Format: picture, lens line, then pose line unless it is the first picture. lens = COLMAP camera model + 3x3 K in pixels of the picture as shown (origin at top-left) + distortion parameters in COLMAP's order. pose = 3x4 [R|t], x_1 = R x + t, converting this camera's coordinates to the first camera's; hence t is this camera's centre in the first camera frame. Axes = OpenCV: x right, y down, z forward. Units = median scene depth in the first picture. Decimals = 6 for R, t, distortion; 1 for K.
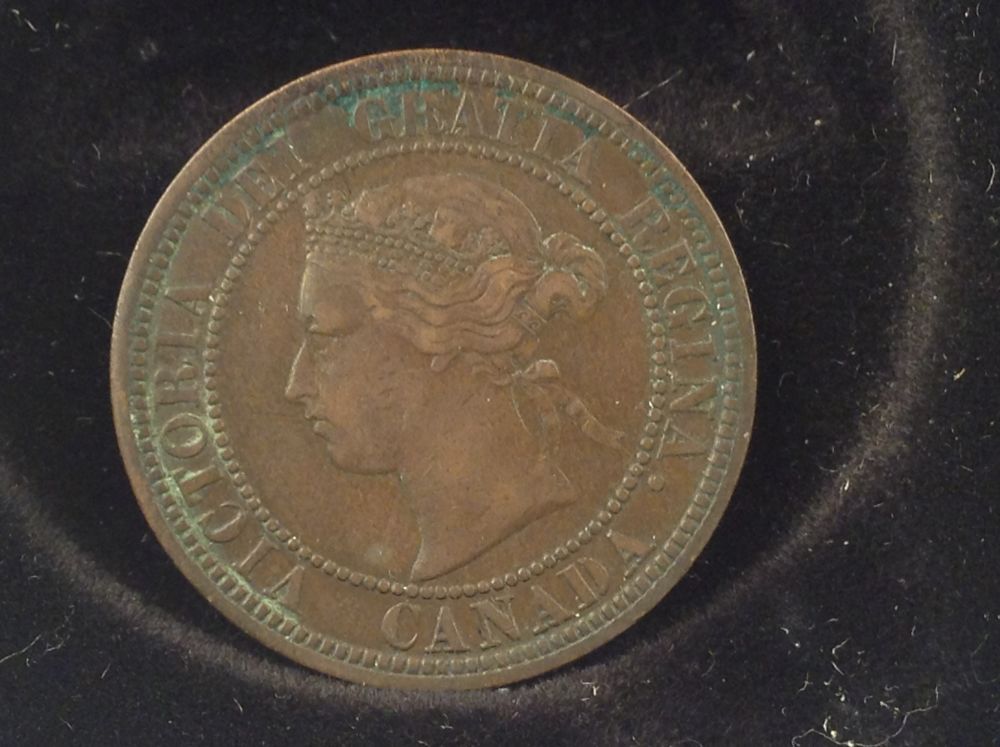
lens RADIAL K [[2333.5, 0, 496.6], [0, 2333.5, 370.1], [0, 0, 1]] dist [0.173434, 0.000000]
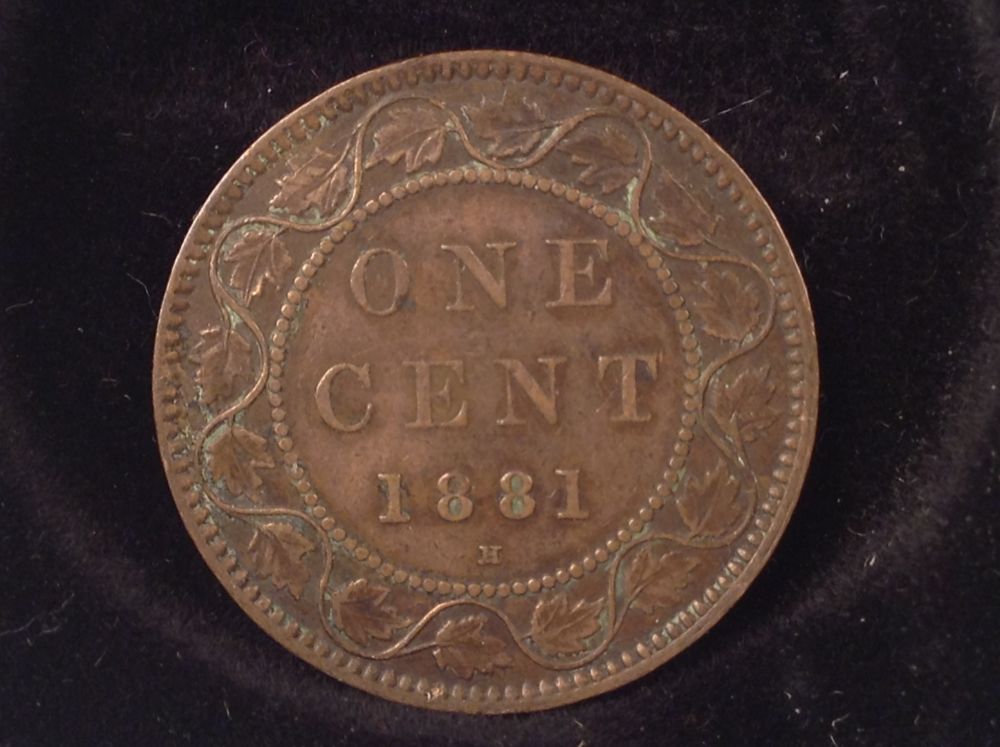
lens RADIAL K [[2282.6, 0, 498.8], [0, 2282.6, 370.8], [0, 0, 1]] dist [0.172127, 0.000000]
pose [[0.991021, 0.133367, -0.009534, -0.006244], [-0.130617, 0.980897, 0.144153, -0.145293], [0.028578, -0.141614, 0.989509, 0.060122]]
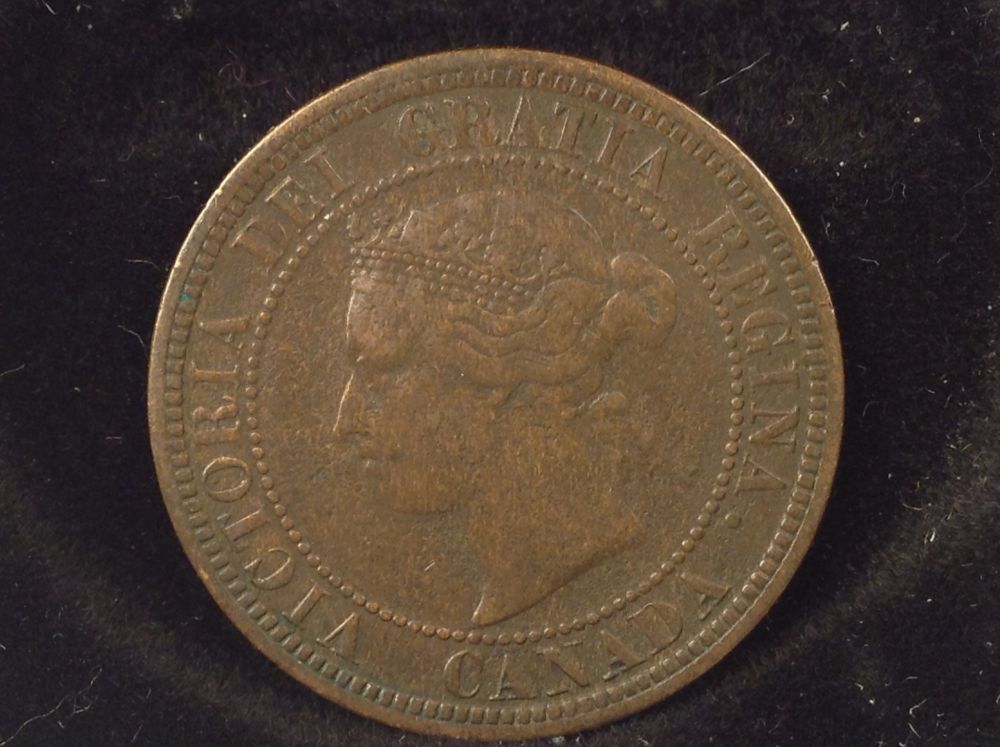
lens RADIAL K [[2282.6, 0, 497.3], [0, 2282.6, 374.6], [0, 0, 1]] dist [0.172127, 0.000000]
pose [[0.999572, 0.018510, -0.022652, -0.002998], [-0.014457, 0.985754, 0.167573, -0.162752], [0.025431, -0.167174, 0.985599, 0.111368]]
